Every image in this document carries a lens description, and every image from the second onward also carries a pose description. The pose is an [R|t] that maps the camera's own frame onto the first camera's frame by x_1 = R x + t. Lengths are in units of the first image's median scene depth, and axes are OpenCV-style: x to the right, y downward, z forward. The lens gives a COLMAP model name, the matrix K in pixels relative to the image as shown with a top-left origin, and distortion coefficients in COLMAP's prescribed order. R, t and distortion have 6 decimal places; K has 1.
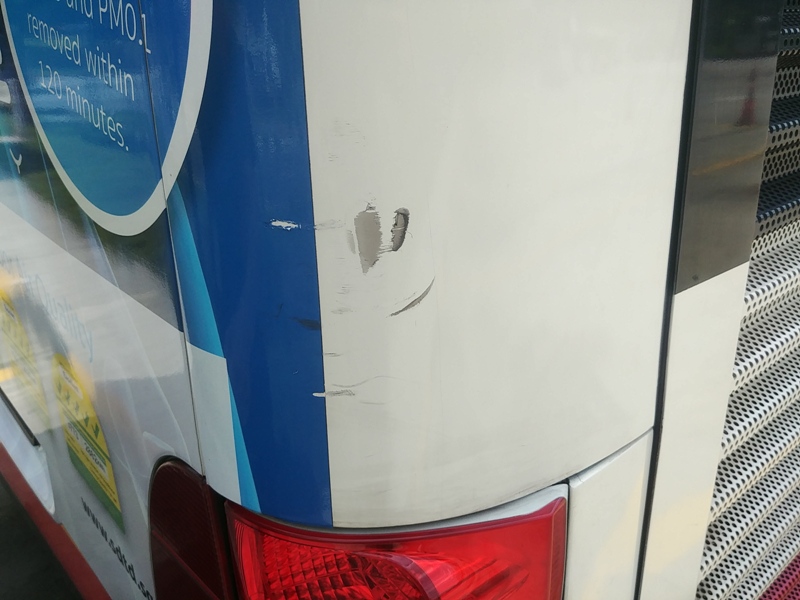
lens RADIAL K [[709.6, 0, 389.0], [0, 709.6, 302.2], [0, 0, 1]] dist [0.077348, -0.152615]
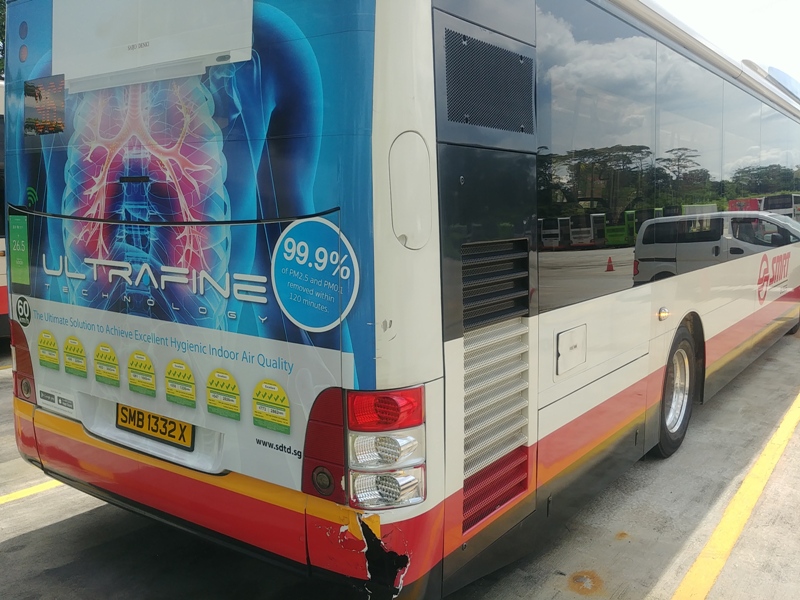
lens RADIAL K [[697.8, 0, 400.0], [0, 697.8, 300.0], [0, 0, 1]] dist [0.113490, -0.179274]
pose [[0.973322, -0.017552, 0.228769, -1.015532], [0.075607, 0.965916, -0.247566, 0.941345], [-0.216626, 0.258258, 0.941475, -3.677097]]
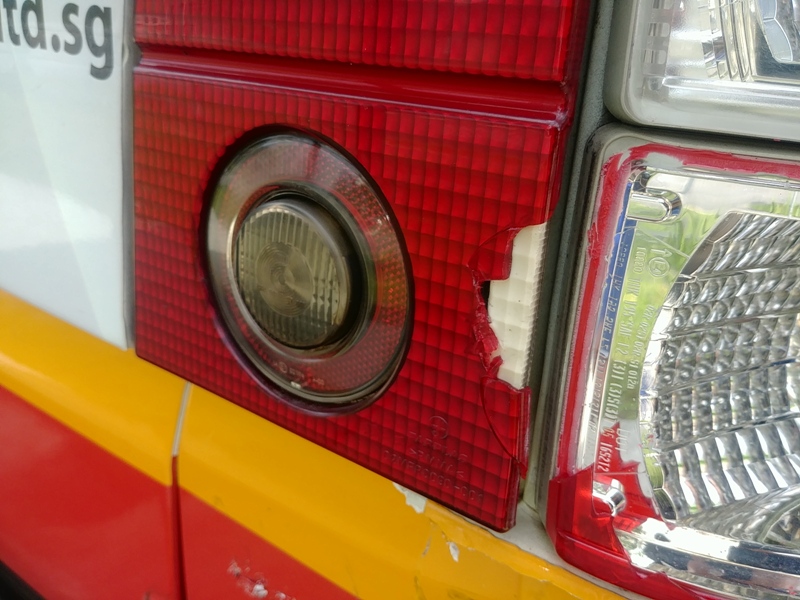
lens RADIAL K [[697.8, 0, 400.0], [0, 697.8, 300.0], [0, 0, 1]] dist [0.113490, -0.179274]
pose [[0.972176, 0.020994, 0.233308, -0.455276], [-0.010138, 0.998813, -0.047635, 0.946423], [-0.234031, 0.043944, 0.971235, 1.072612]]
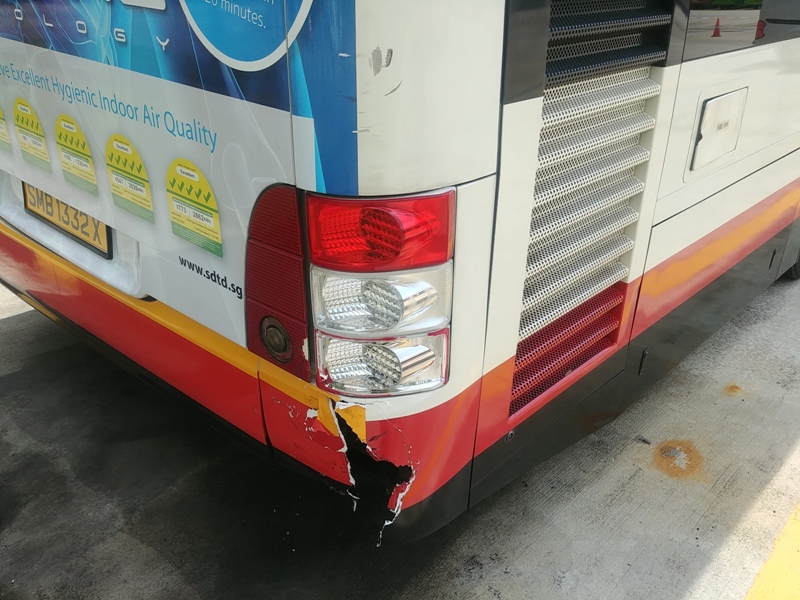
lens RADIAL K [[697.8, 0, 400.0], [0, 697.8, 300.0], [0, 0, 1]] dist [0.113490, -0.179274]
pose [[0.991885, -0.021741, 0.125266, -0.255312], [0.013481, 0.997702, 0.066408, 0.540995], [-0.126422, -0.064180, 0.989898, -1.425662]]
